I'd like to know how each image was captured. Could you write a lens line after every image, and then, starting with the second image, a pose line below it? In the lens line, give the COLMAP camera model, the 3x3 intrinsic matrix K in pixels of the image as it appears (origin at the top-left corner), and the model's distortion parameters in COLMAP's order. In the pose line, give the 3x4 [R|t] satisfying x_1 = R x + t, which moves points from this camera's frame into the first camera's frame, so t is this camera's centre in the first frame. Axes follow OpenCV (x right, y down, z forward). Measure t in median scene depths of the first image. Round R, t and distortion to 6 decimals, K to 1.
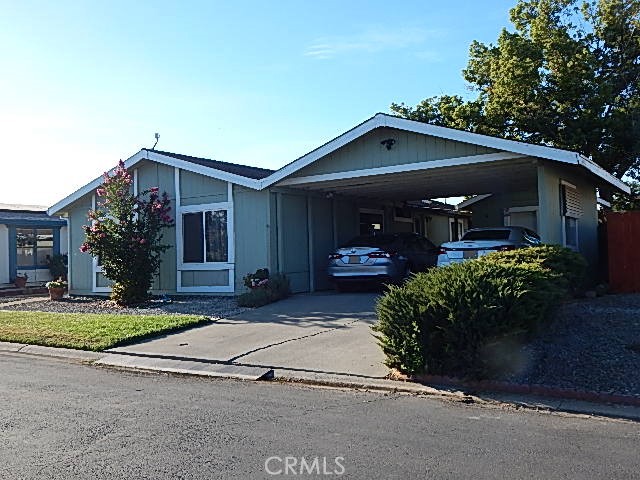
lens RADIAL K [[629.5, 0, 294.8], [0, 629.5, 240.1], [0, 0, 1]] dist [0.002428, 0.001283]
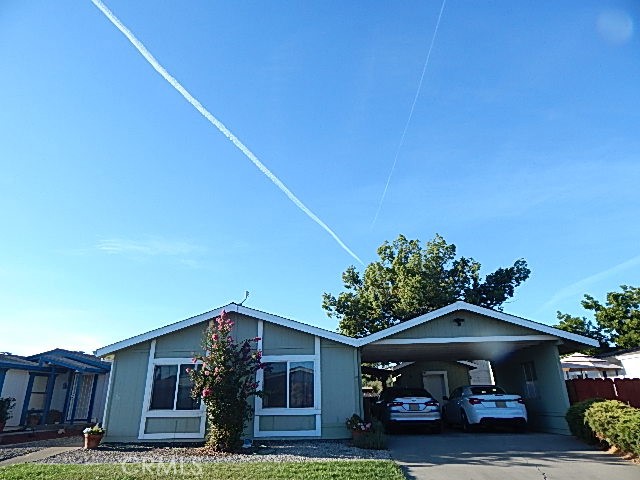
lens RADIAL K [[425.9, 0, 319.5], [0, 425.9, 235.8], [0, 0, 1]] dist [0.008032, -0.001487]
pose [[0.869324, 0.196242, 0.453614, -0.518496], [-0.025878, 0.934609, -0.354735, 0.016764], [-0.493565, 0.296641, 0.817556, 0.247861]]
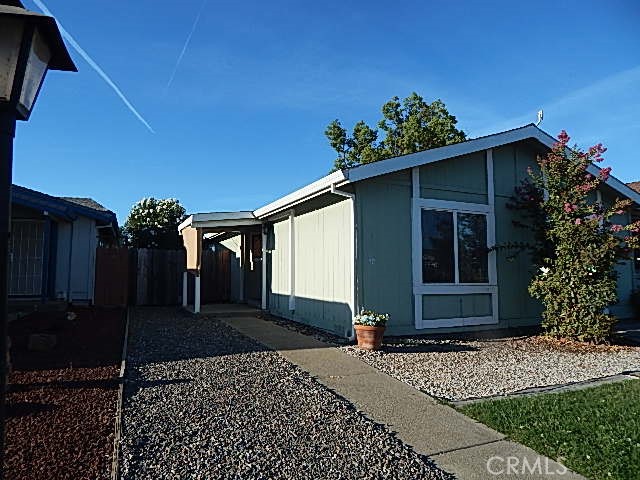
lens RADIAL K [[446.9, 0, 320.0], [0, 446.9, 240.0], [0, 0, 1]] dist [0.001890, -0.000347]
pose [[0.519545, 0.108849, 0.847481, -0.850333], [-0.042289, 0.993913, -0.101732, 0.055081], [-0.853396, 0.017015, 0.520986, 1.010582]]
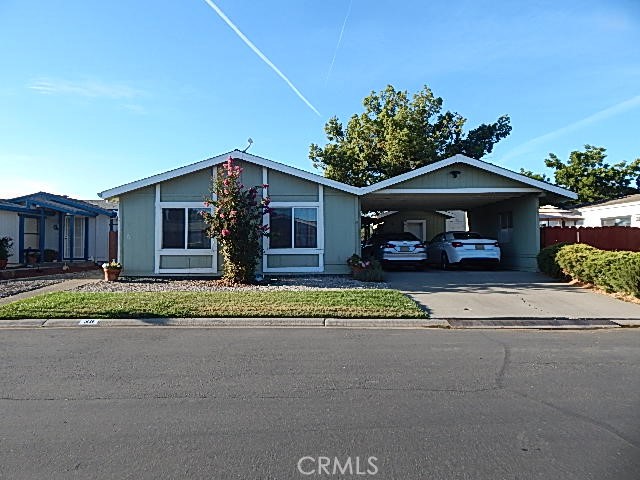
lens RADIAL K [[425.9, 0, 319.5], [0, 425.9, 235.8], [0, 0, 1]] dist [0.008032, -0.001487]
pose [[0.822250, 0.042756, 0.567518, -0.595176], [-0.036176, 0.999084, -0.022856, 0.028856], [-0.567976, -0.001737, 0.823043, 0.278935]]
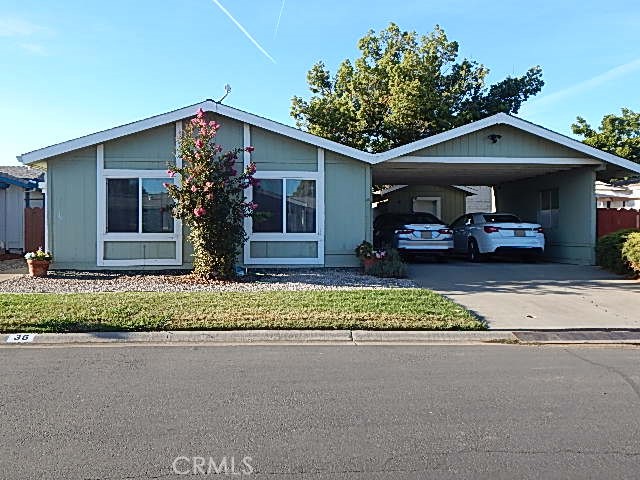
lens RADIAL K [[527.8, 0, 320.0], [0, 527.8, 240.0], [0, 0, 1]] dist [-0.003983, -0.002713]
pose [[0.781080, 0.021044, 0.624076, -0.609714], [-0.043780, 0.998818, 0.021114, 0.027226], [-0.622894, -0.043814, 0.781078, 0.353833]]
